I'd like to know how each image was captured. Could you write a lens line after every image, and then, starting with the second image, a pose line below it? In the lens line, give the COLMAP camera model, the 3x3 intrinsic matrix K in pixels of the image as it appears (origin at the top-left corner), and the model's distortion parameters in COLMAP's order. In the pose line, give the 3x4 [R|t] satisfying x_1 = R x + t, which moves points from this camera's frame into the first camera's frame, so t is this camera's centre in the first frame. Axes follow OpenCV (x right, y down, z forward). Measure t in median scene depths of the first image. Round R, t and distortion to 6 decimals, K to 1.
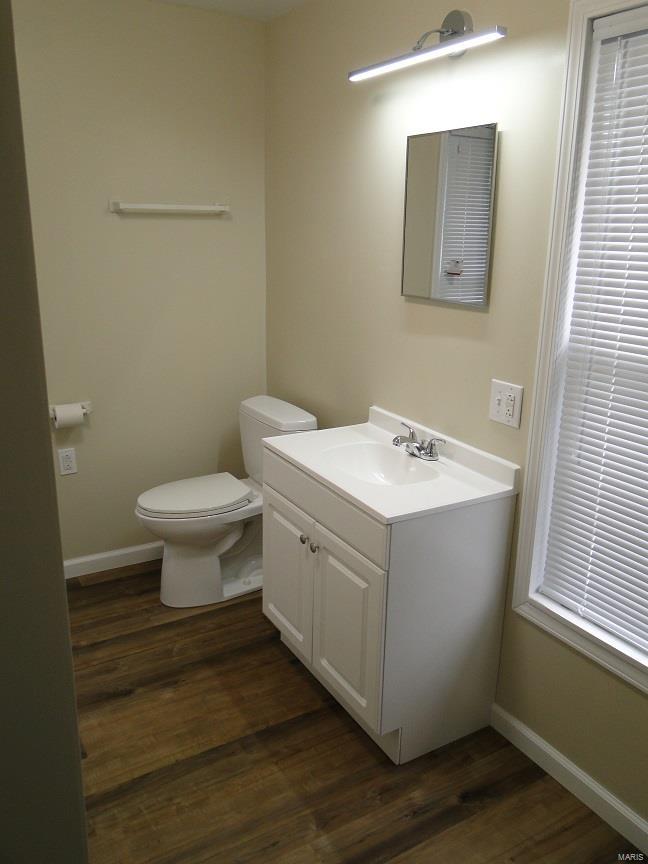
lens RADIAL K [[710.5, 0, 324.0], [0, 710.5, 432.0], [0, 0, 1]] dist [0.006946, -0.011271]
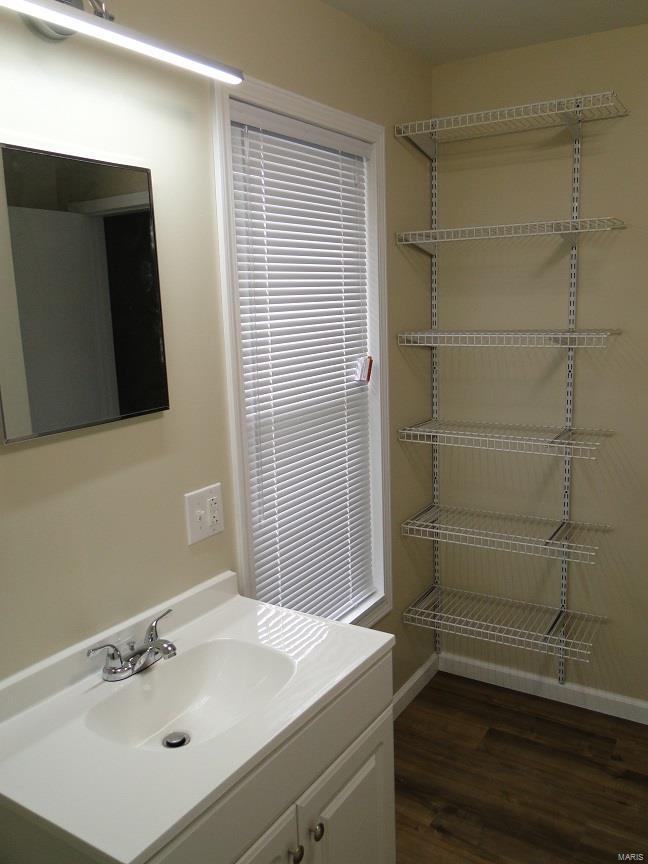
lens RADIAL K [[710.5, 0, 324.0], [0, 710.5, 432.0], [0, 0, 1]] dist [0.006946, -0.011271]
pose [[-0.451581, -0.163396, 0.877141, -0.148553], [0.272998, 0.910636, 0.310183, -0.099744], [-0.849439, 0.379531, -0.366619, 0.335342]]
